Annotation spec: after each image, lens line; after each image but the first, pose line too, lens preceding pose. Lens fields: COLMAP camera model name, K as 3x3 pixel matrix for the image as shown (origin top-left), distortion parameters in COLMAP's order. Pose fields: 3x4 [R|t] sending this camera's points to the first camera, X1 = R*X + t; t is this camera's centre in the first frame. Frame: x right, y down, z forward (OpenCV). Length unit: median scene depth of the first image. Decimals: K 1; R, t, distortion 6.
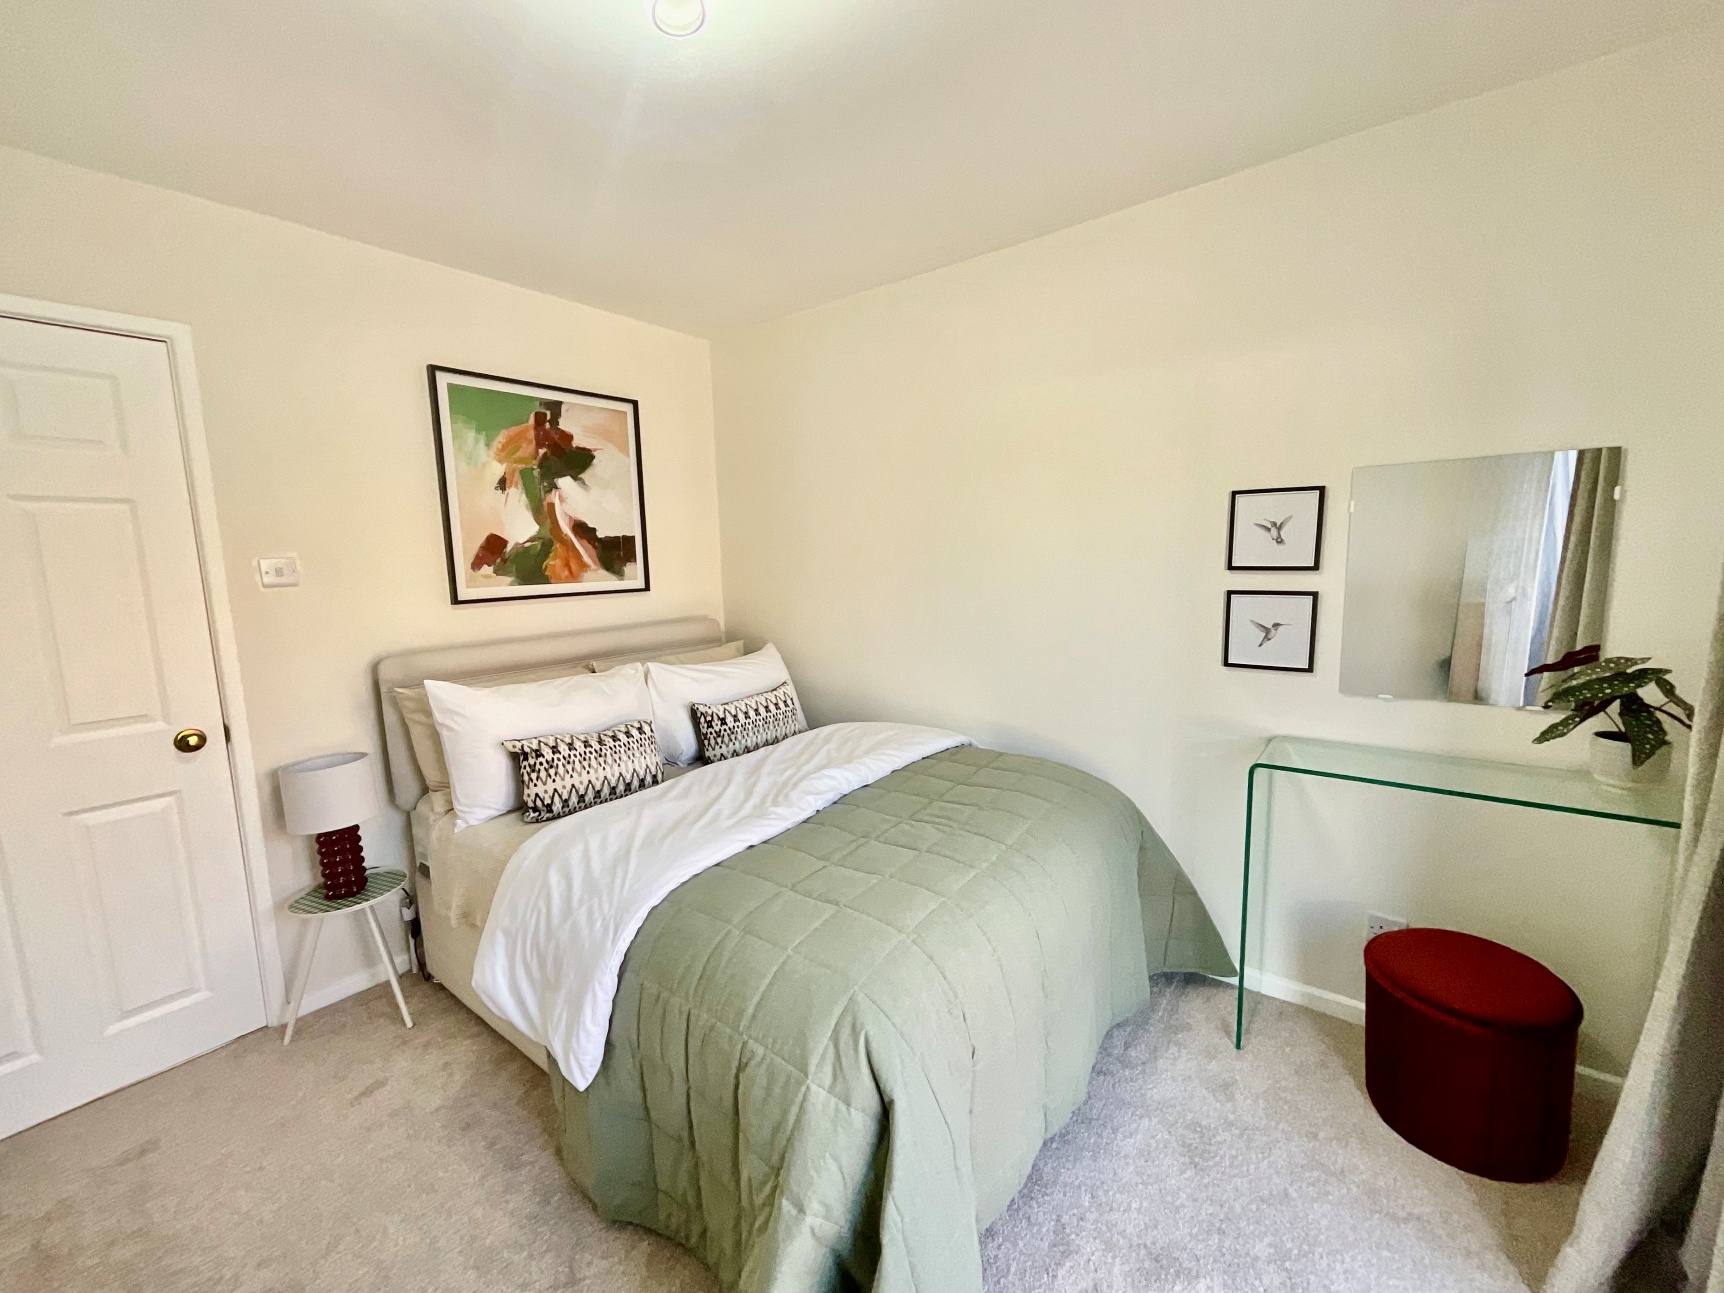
lens RADIAL K [[697.5, 0, 868.0], [0, 697.5, 650.5], [0, 0, 1]] dist [-0.004216, -0.000229]
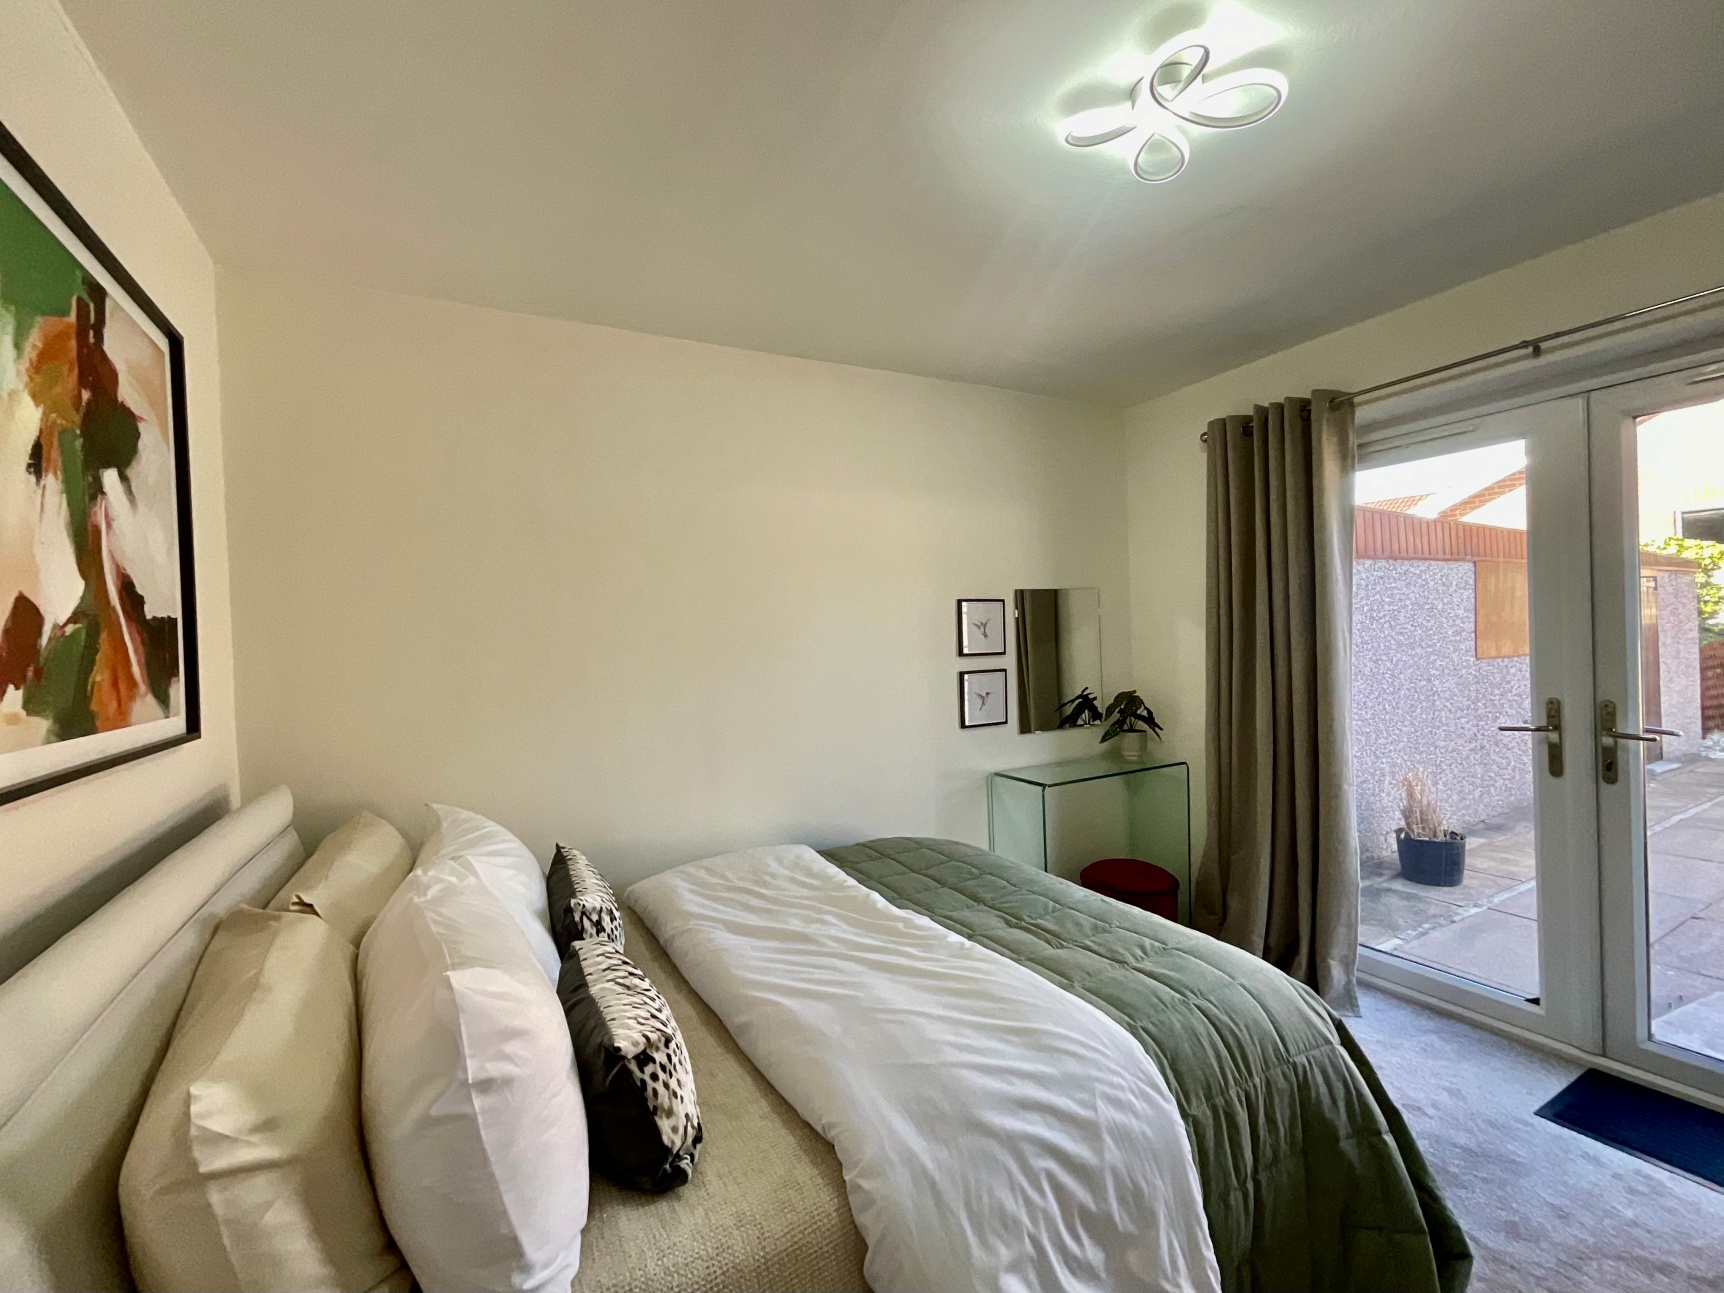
lens RADIAL K [[749.5, 0, 857.4], [0, 749.5, 645.1], [0, 0, 1]] dist [0.008087, 0.000176]
pose [[0.395995, 0.002307, 0.918250, -0.707449], [0.154212, 0.985627, -0.068980, -0.053242], [-0.905211, 0.168921, 0.389947, 0.479466]]
